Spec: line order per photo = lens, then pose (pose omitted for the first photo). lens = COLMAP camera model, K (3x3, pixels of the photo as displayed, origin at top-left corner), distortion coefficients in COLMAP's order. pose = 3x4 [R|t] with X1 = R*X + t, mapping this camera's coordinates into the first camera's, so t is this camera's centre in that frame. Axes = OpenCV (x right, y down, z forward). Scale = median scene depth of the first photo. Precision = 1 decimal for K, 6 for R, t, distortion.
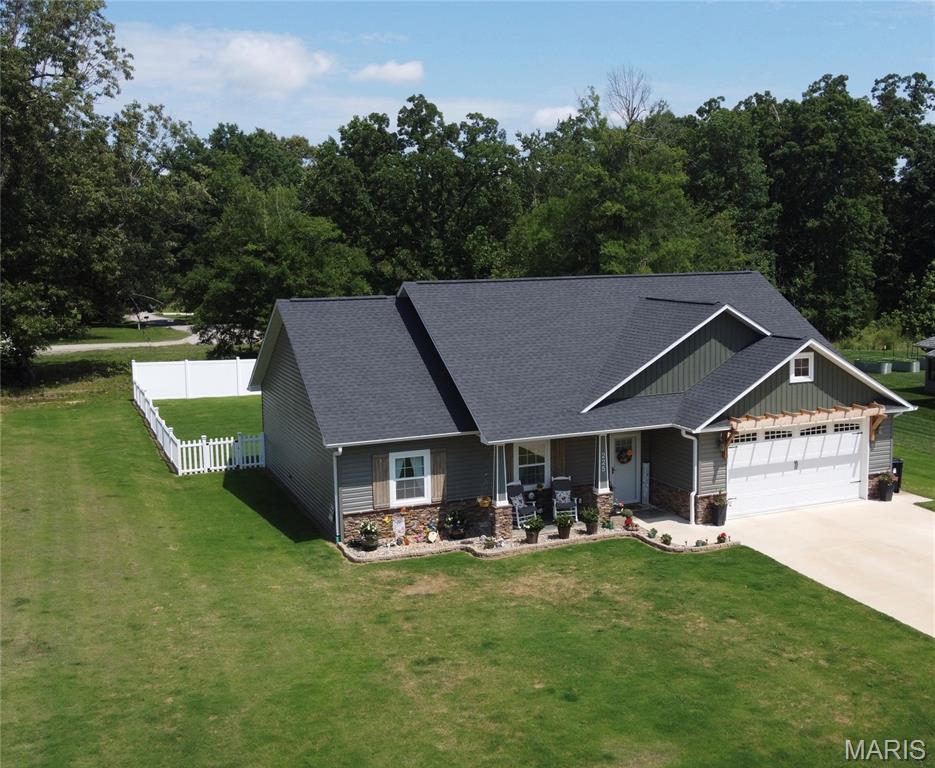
lens RADIAL K [[1066.8, 0, 522.2], [0, 1066.8, 360.4], [0, 0, 1]] dist [-0.002956, 0.014904]
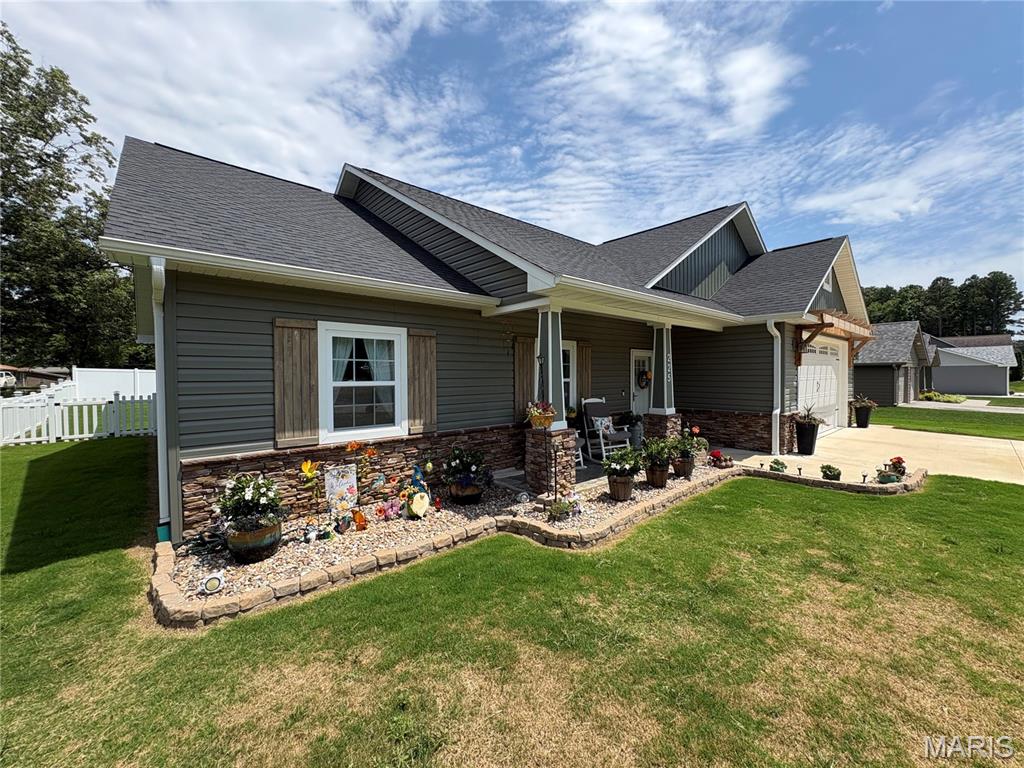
lens RADIAL K [[409.4, 0, 512.0], [0, 409.4, 384.0], [0, 0, 1]] dist [0.003086, 0.000269]
pose [[0.955214, -0.001221, 0.295914, -0.104172], [0.031046, 0.994887, -0.096109, 0.140334], [-0.294284, 0.100991, 0.950367, 0.867076]]
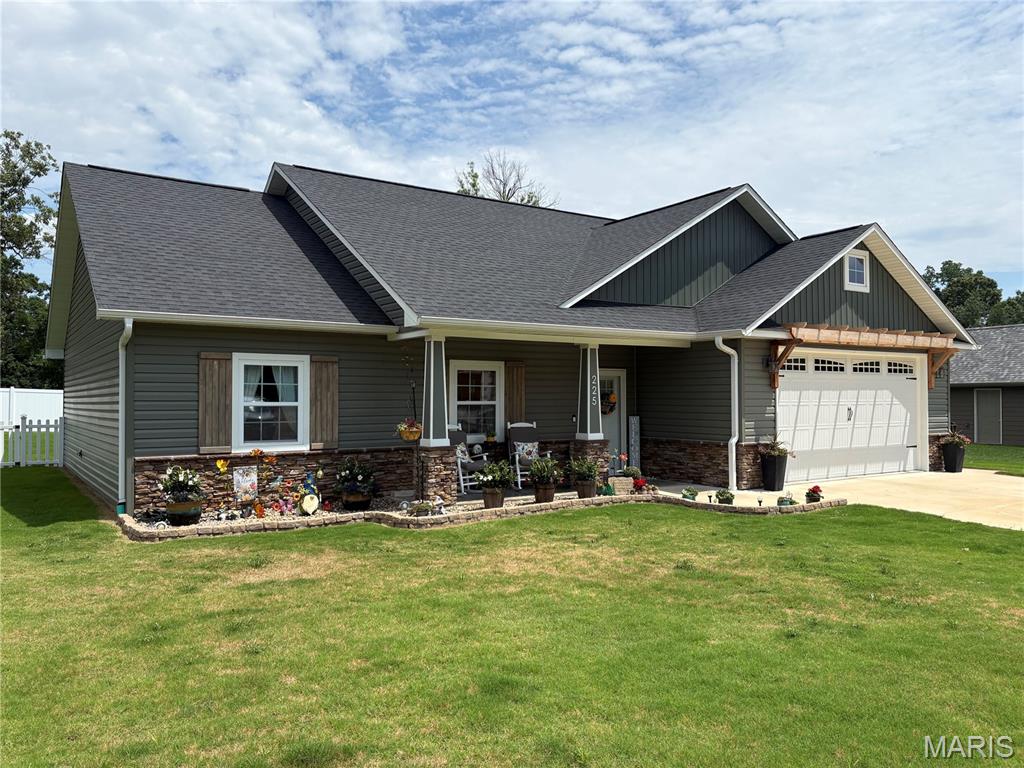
lens RADIAL K [[776.9, 0, 512.0], [0, 776.9, 384.0], [0, 0, 1]] dist [0.066946, -0.089057]
pose [[0.986064, 0.011982, 0.165932, -0.052615], [0.011204, 0.990355, -0.138097, 0.170352], [-0.165986, 0.138031, 0.976420, 0.620127]]
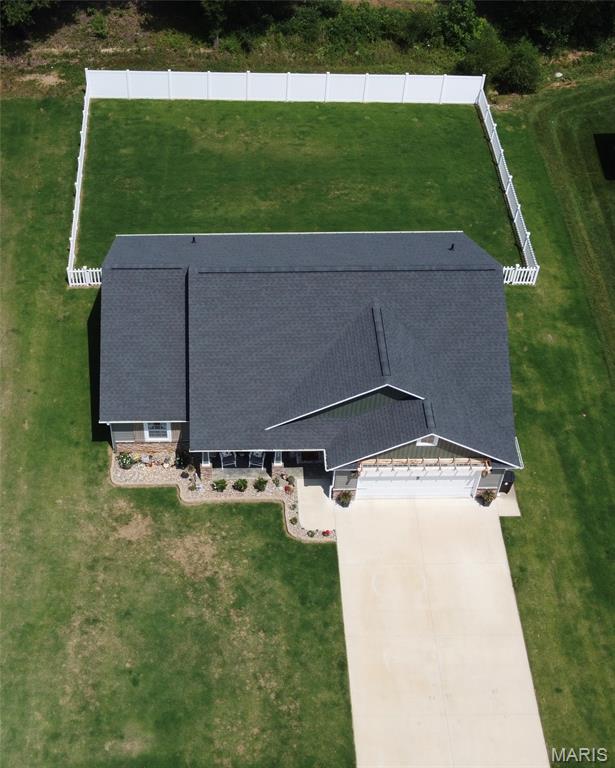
lens RADIAL K [[1073.8, 0, 226.6], [0, 1073.8, 383.6], [0, 0, 1]] dist [0.009514, -0.025031]
pose [[0.915190, 0.312077, -0.255022, 0.405547], [-0.055508, 0.724344, 0.687200, -1.128439], [0.399183, -0.614763, 0.680235, -0.009149]]
